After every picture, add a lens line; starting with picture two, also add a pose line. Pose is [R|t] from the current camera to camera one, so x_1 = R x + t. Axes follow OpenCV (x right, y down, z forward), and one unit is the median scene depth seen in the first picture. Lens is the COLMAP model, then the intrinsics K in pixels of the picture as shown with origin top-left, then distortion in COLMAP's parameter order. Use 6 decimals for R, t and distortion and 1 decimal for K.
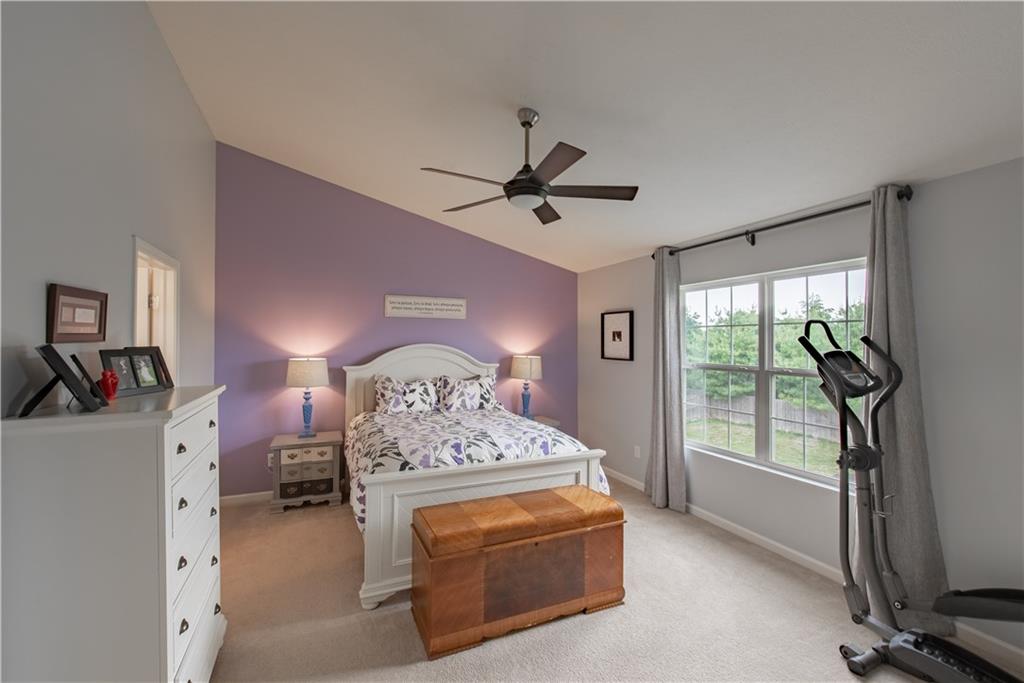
lens RADIAL K [[450.7, 0, 511.6], [0, 450.7, 340.9], [0, 0, 1]] dist [0.001664, -0.001607]
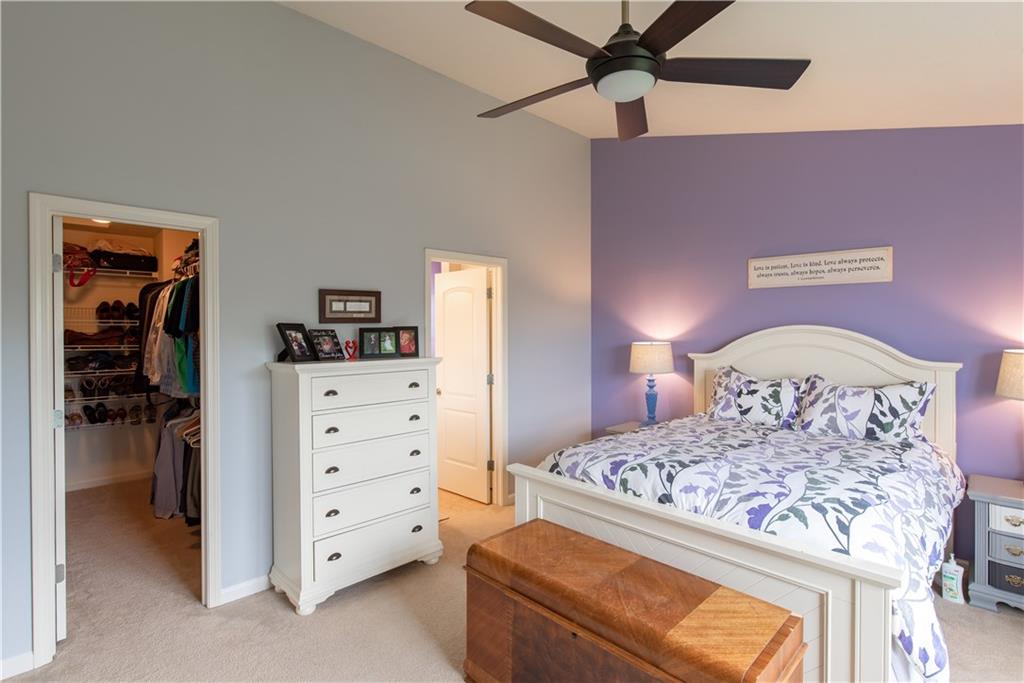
lens RADIAL K [[497.4, 0, 503.5], [0, 497.4, 333.8], [0, 0, 1]] dist [0.001555, -0.000020]
pose [[0.335569, 0.006328, -0.941994, 0.381067], [0.004089, 0.999958, 0.008174, 0.012249], [0.942007, -0.006595, 0.335529, 0.378984]]
